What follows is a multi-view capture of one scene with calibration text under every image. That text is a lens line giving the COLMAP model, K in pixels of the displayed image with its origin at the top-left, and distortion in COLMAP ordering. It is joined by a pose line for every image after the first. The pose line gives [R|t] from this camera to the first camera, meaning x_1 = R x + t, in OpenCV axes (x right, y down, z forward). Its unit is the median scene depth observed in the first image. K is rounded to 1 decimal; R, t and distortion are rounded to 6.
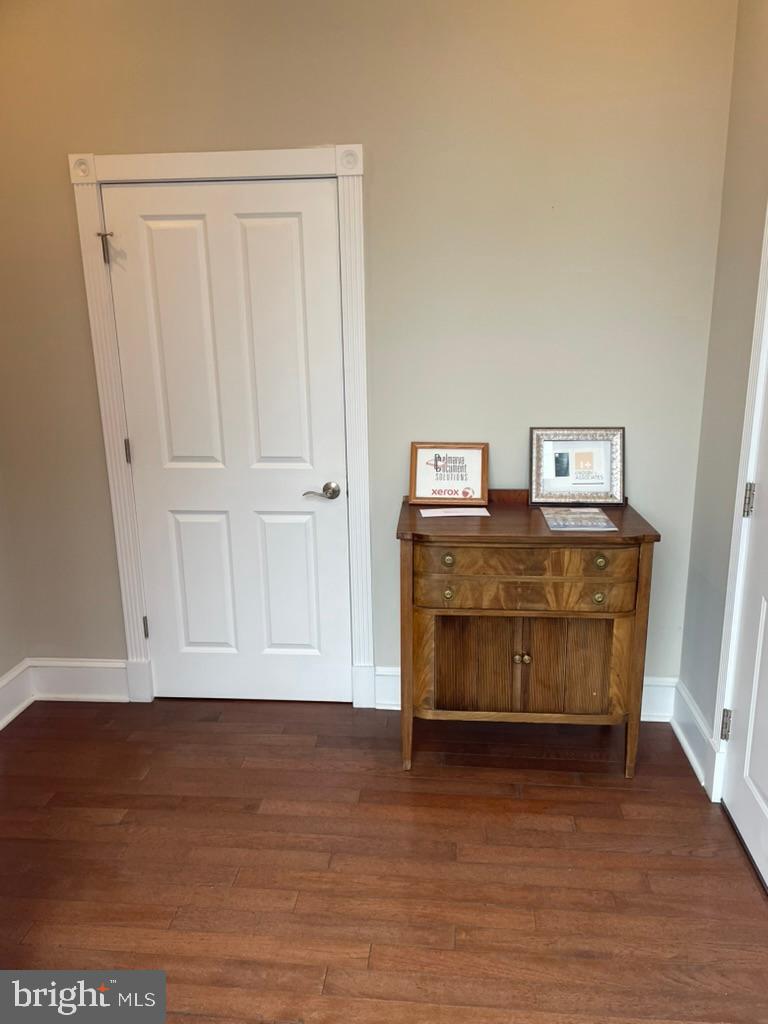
lens RADIAL K [[768.9, 0, 384.0], [0, 768.9, 512.0], [0, 0, 1]] dist [0.076535, -0.090256]
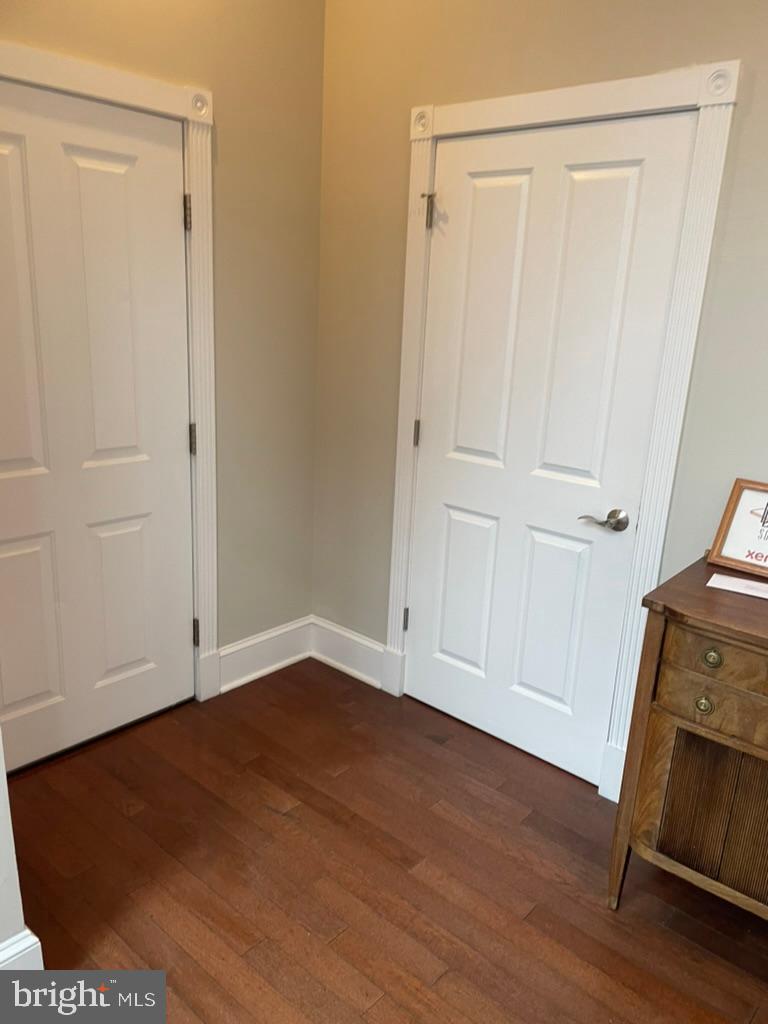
lens RADIAL K [[768.9, 0, 384.0], [0, 768.9, 512.0], [0, 0, 1]] dist [0.076535, -0.090256]
pose [[0.808017, 0.210415, -0.550303, 0.188442], [-0.199701, 0.976571, 0.080180, -0.057400], [0.554281, 0.045110, 0.831106, 0.237993]]
